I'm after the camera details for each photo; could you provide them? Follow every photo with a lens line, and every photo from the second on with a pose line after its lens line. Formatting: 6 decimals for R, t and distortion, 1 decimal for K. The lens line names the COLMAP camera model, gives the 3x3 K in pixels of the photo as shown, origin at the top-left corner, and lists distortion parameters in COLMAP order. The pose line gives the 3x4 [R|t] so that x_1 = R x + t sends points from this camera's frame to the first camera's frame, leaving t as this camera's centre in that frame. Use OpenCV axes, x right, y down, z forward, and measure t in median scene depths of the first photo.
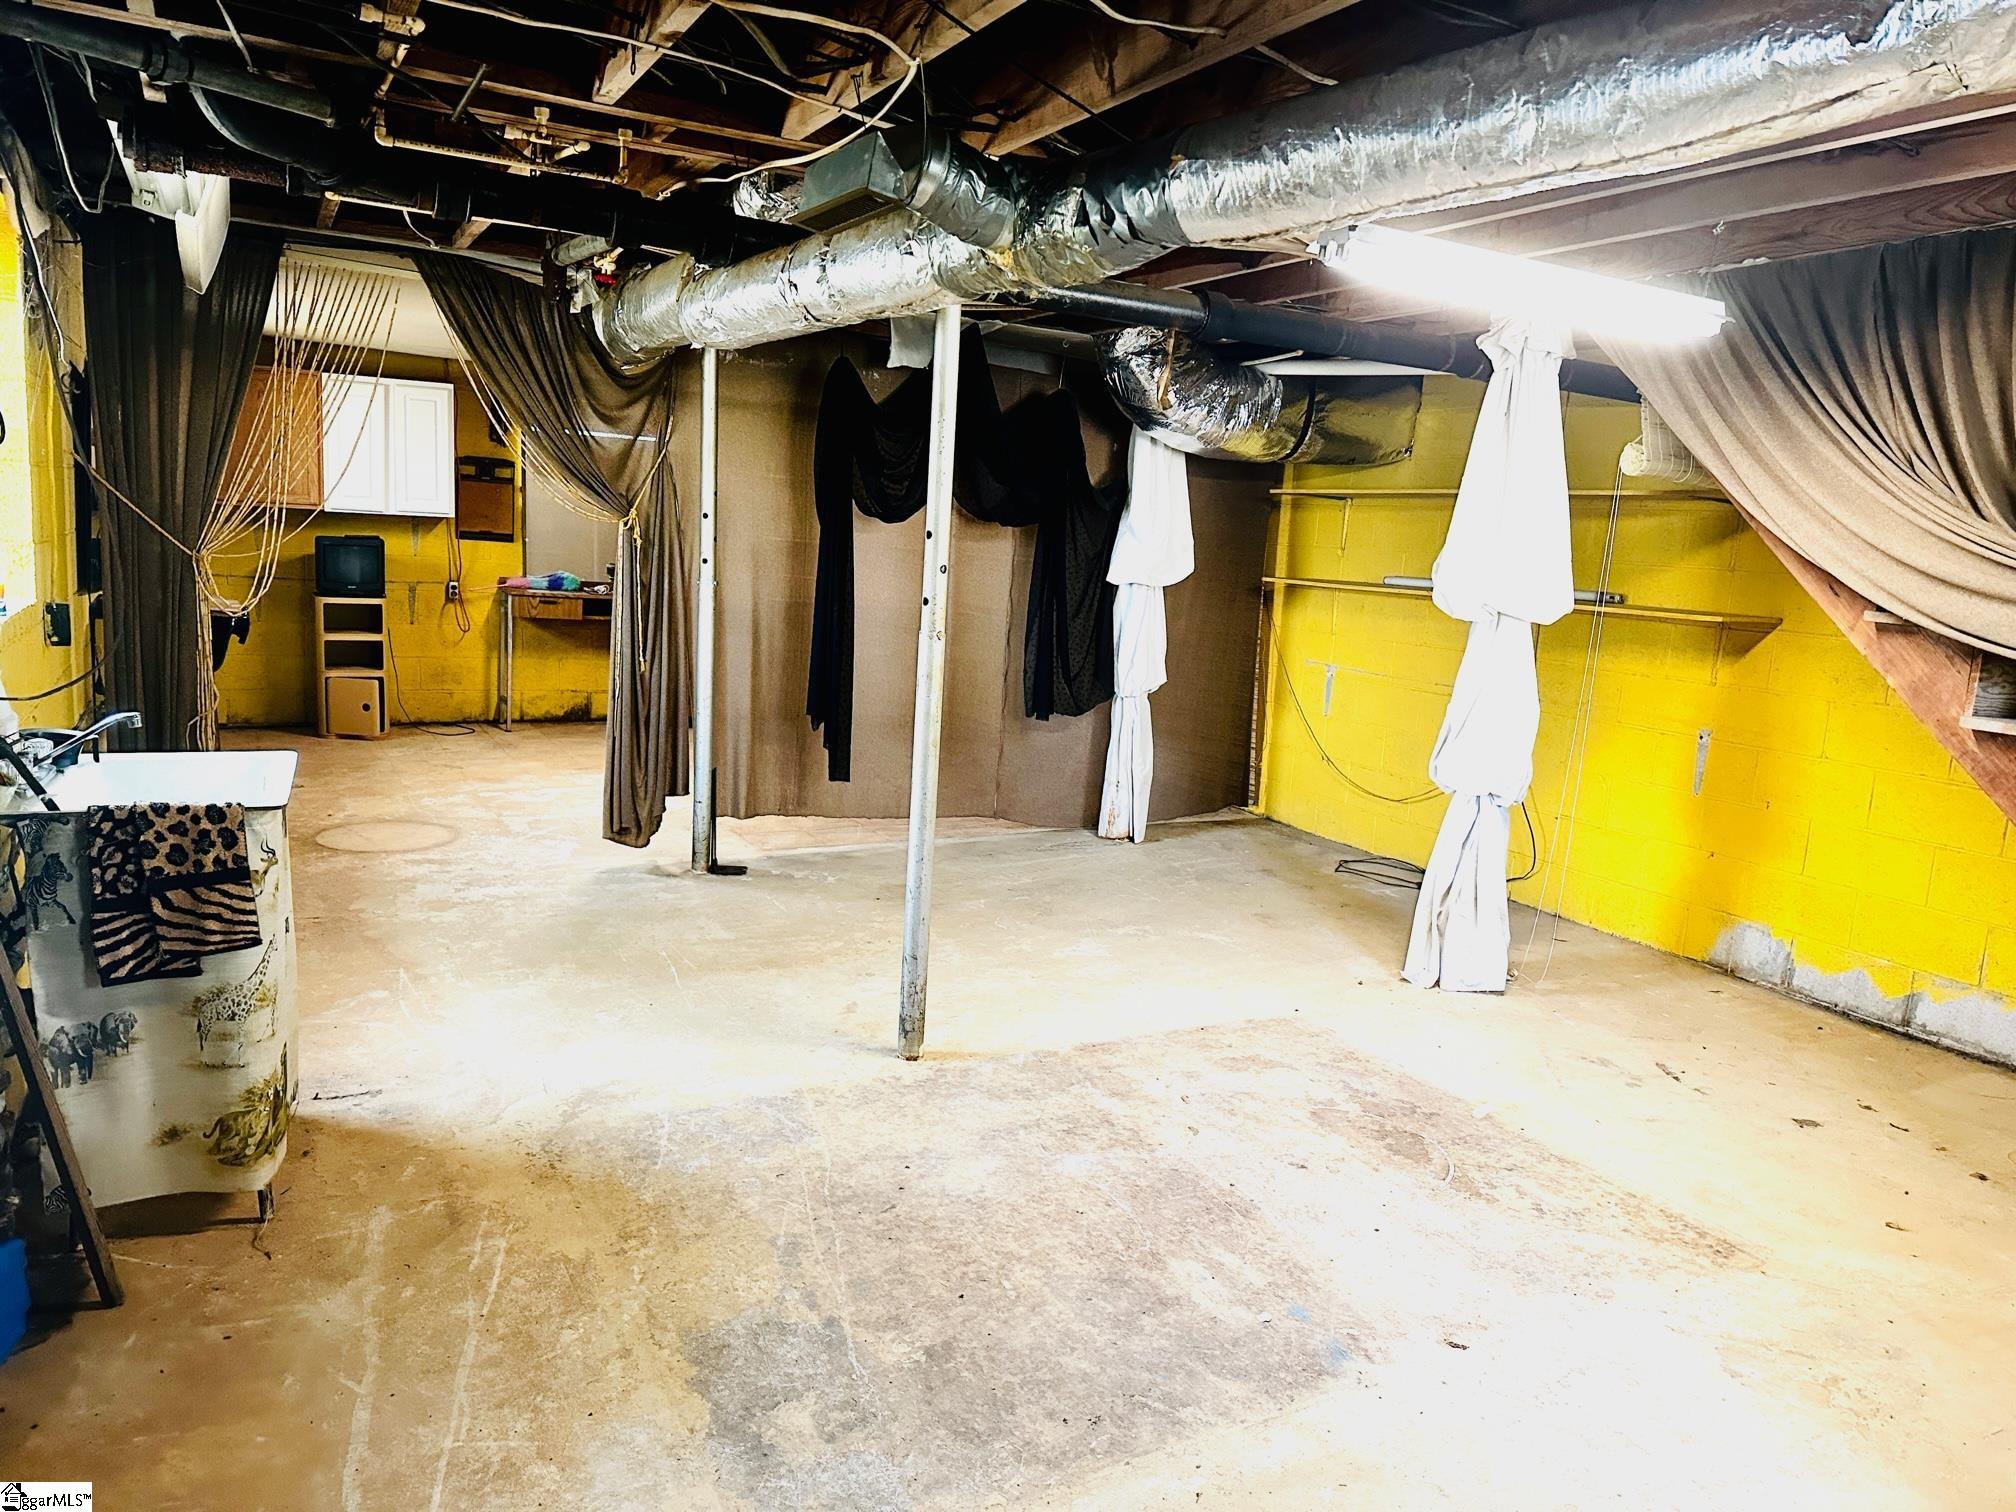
lens RADIAL K [[1419.4, 0, 1024.9], [0, 1419.4, 743.9], [0, 0, 1]] dist [0.113291, -0.195650]
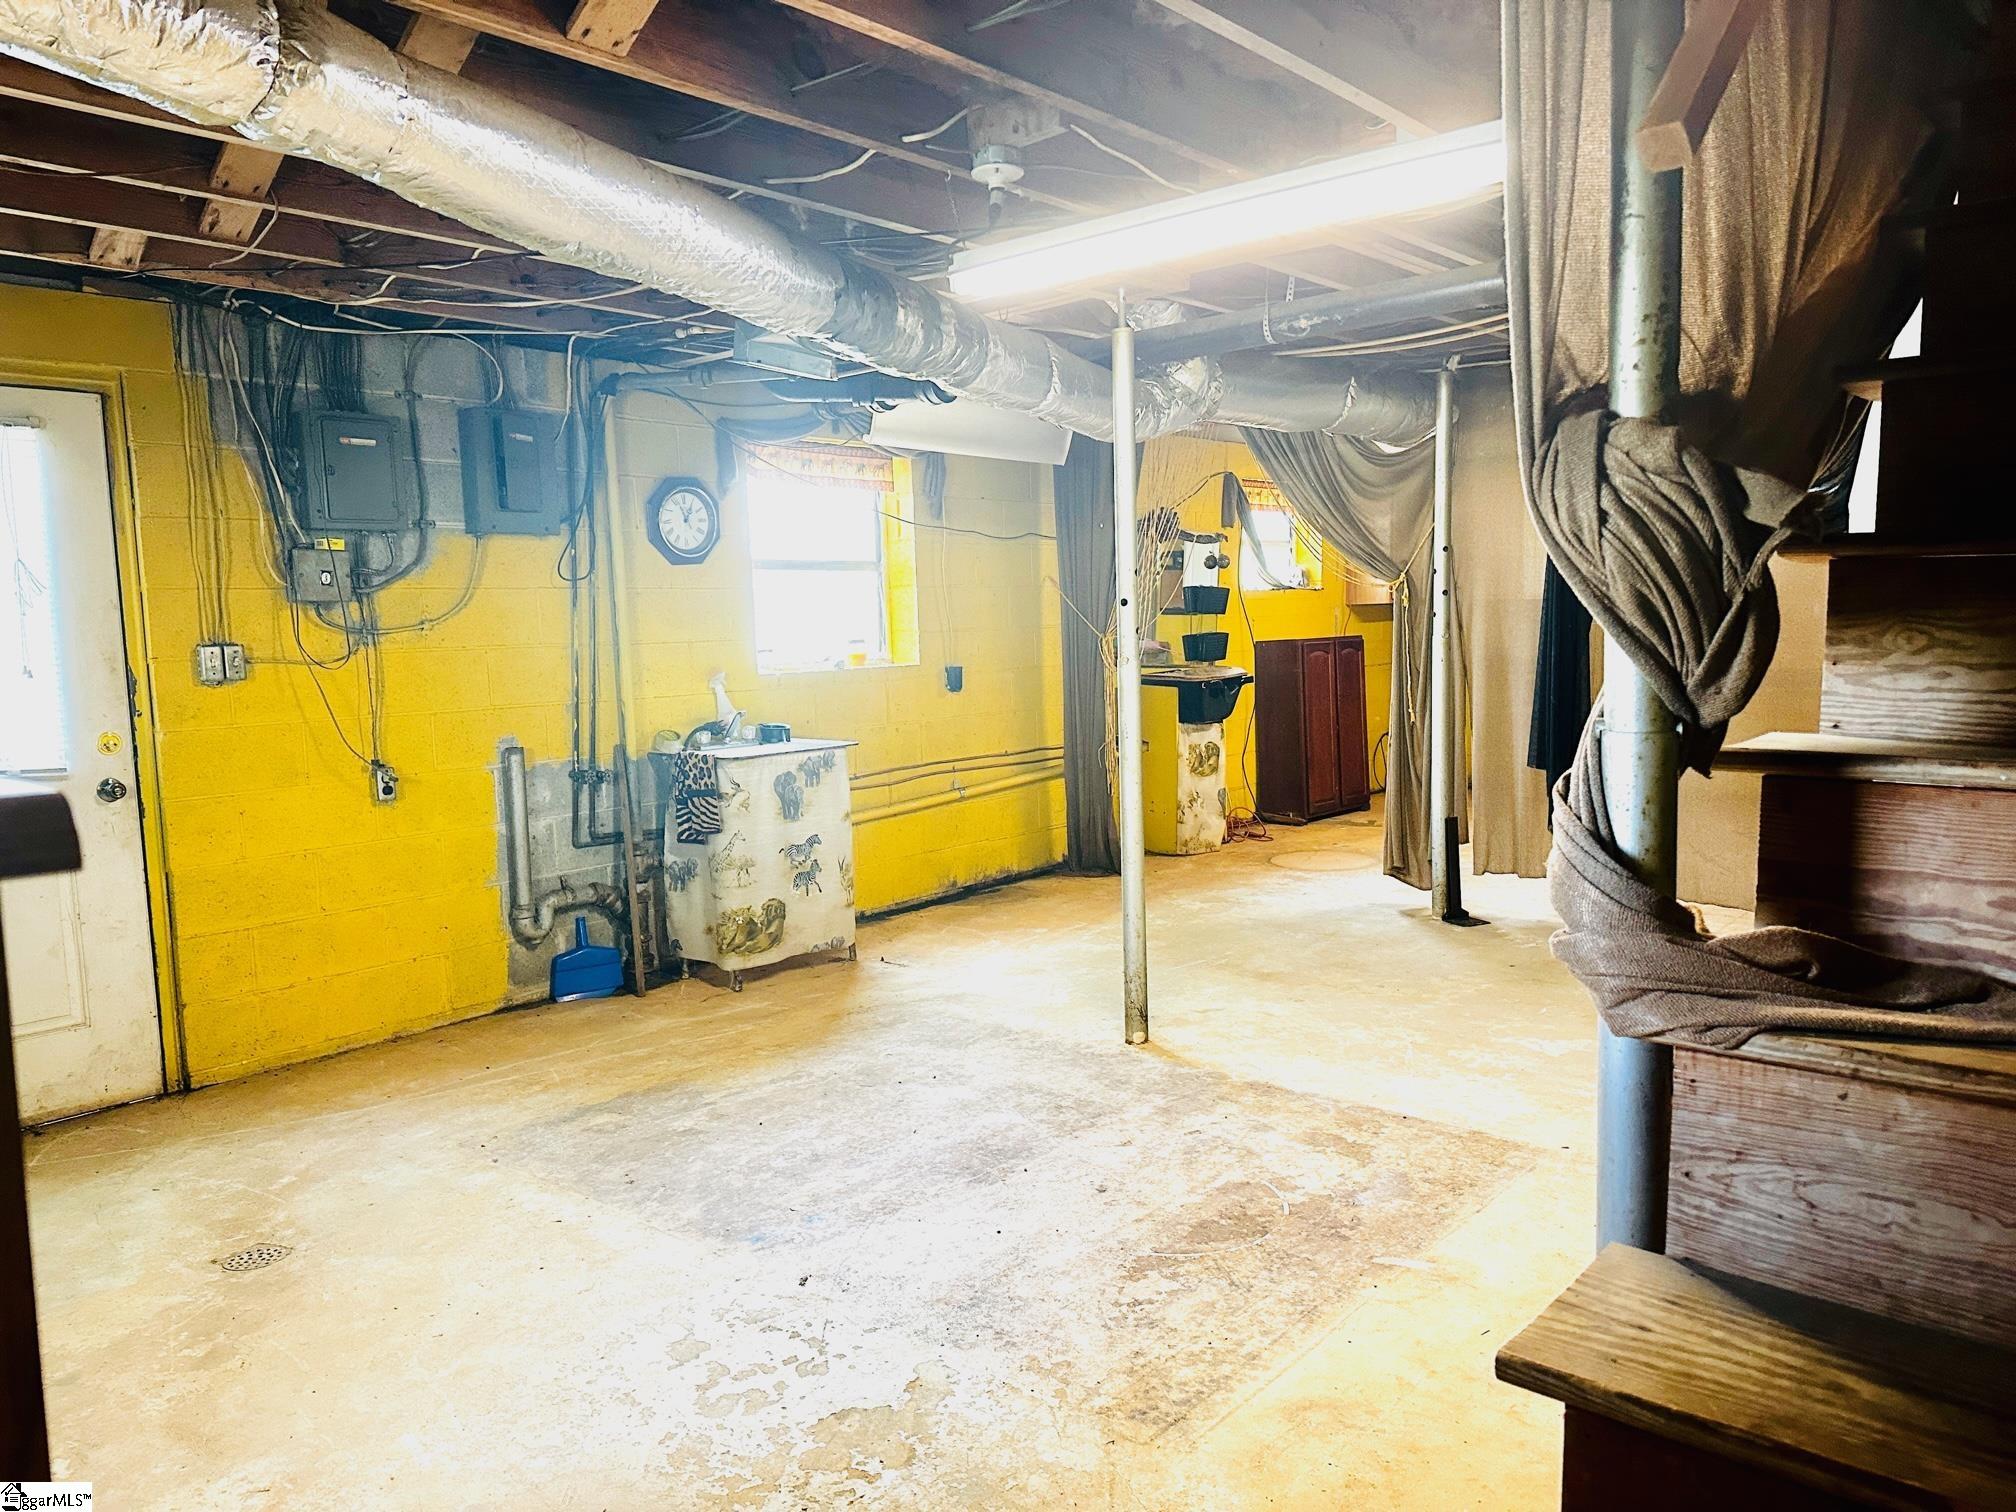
lens RADIAL K [[1395.8, 0, 1008.0], [0, 1395.8, 756.0], [0, 0, 1]] dist [0.120824, -0.174075]
pose [[0.348851, 0.030300, -0.936688, 1.135069], [-0.094840, 0.995488, -0.003119, 0.009958], [0.932367, 0.089924, 0.350151, 0.619640]]
